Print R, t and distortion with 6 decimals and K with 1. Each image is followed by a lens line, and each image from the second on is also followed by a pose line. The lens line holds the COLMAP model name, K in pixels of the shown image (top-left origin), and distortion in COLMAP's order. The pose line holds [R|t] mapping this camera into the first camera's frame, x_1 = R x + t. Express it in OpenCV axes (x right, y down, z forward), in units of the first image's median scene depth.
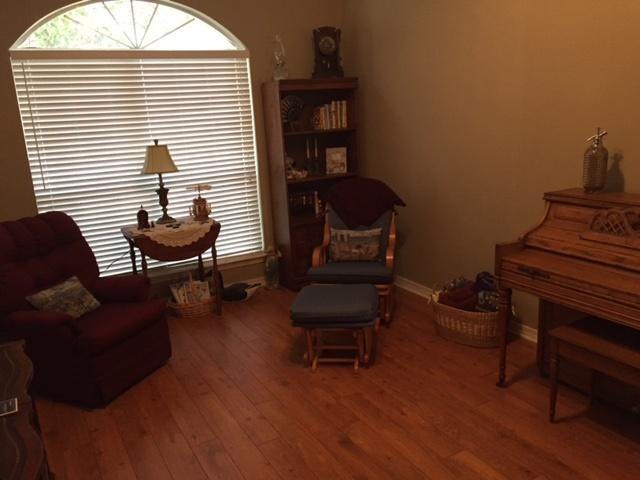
lens RADIAL K [[543.0, 0, 322.2], [0, 543.0, 239.5], [0, 0, 1]] dist [0.092637, -0.116100]
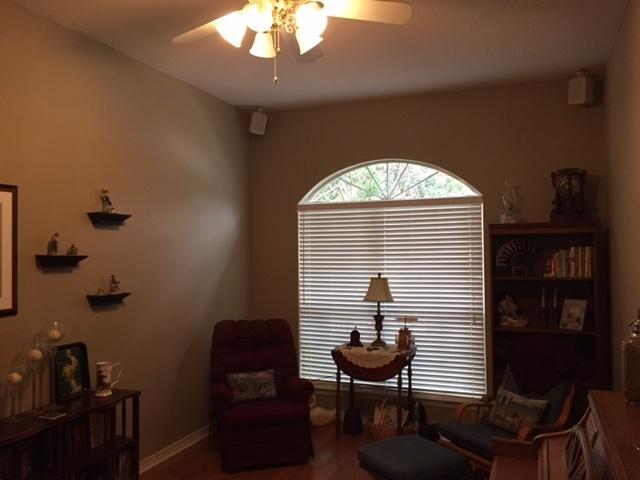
lens RADIAL K [[543.0, 0, 322.2], [0, 543.0, 239.5], [0, 0, 1]] dist [0.092637, -0.116100]
pose [[0.634932, 0.032801, -0.771872, 0.496145], [-0.211332, 0.968366, -0.132688, -0.069910], [0.743102, 0.247369, 0.621778, 0.167651]]
